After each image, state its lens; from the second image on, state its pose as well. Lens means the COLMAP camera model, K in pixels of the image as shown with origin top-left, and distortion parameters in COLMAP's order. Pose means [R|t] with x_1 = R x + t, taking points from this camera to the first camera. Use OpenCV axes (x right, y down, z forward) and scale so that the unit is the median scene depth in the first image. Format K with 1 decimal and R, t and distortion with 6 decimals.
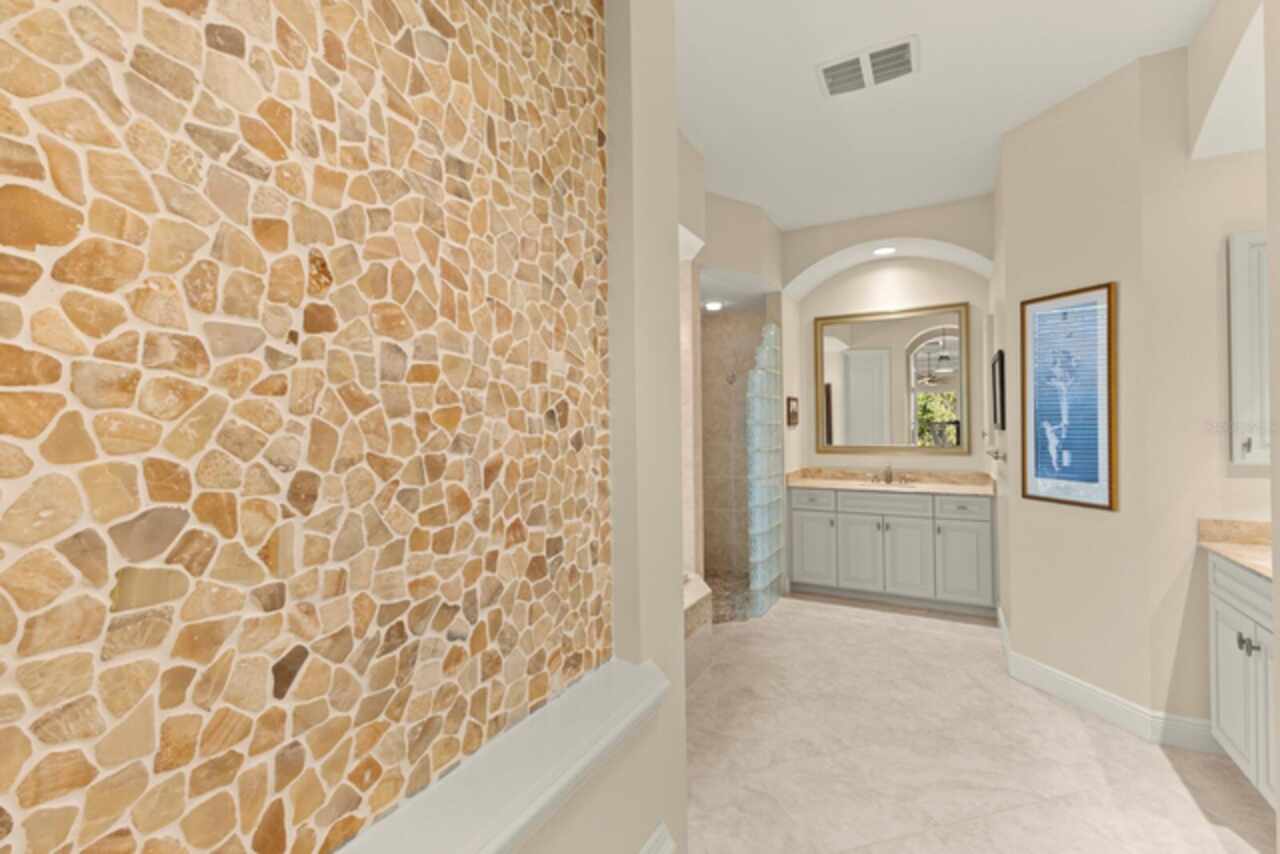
lens RADIAL K [[558.2, 0, 640.6], [0, 558.2, 423.8], [0, 0, 1]] dist [0.010625, 0.000235]
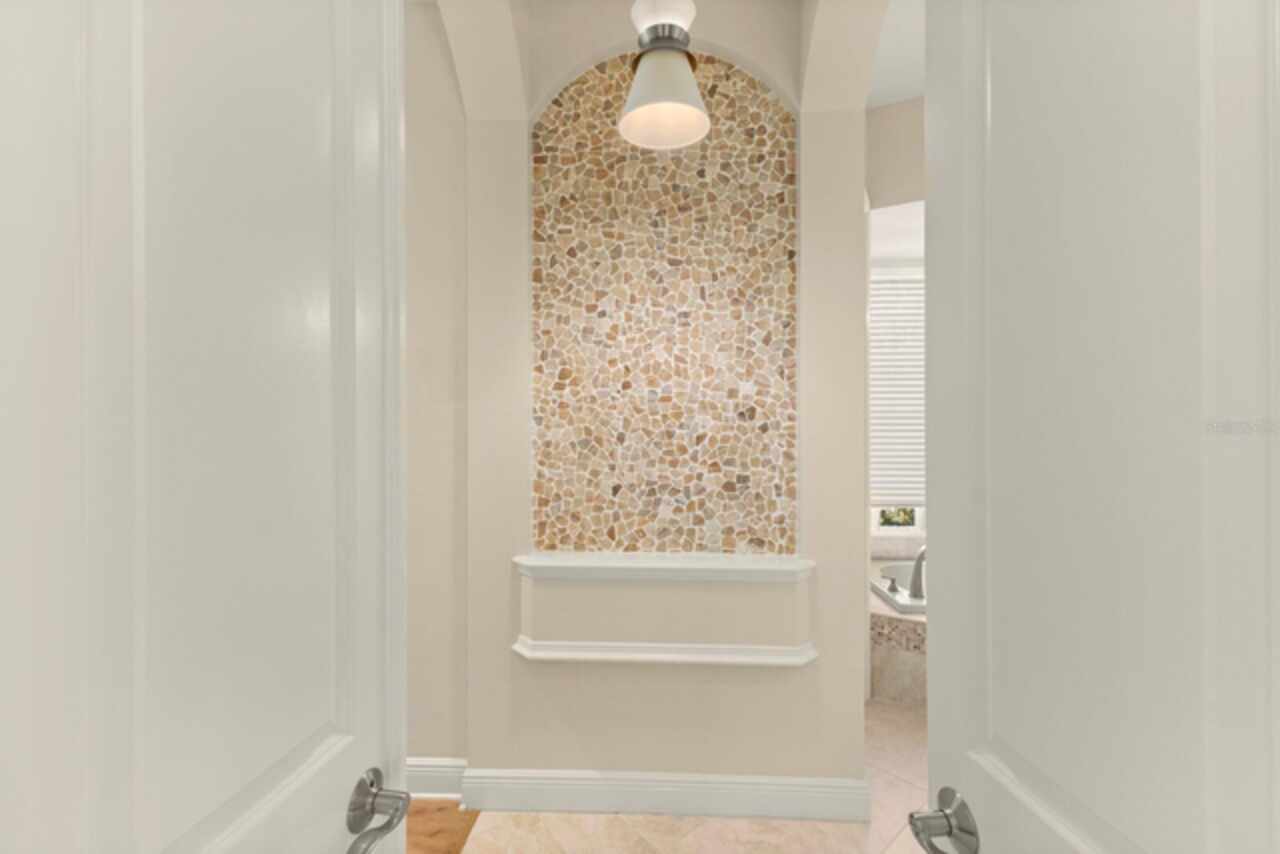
lens RADIAL K [[558.2, 0, 640.7], [0, 558.2, 424.3], [0, 0, 1]] dist [0.010625, 0.000235]
pose [[0.441961, 0.022508, -0.896752, 1.865537], [-0.005738, 0.999736, 0.022265, -0.026685], [0.897016, -0.004695, 0.441974, -0.276679]]
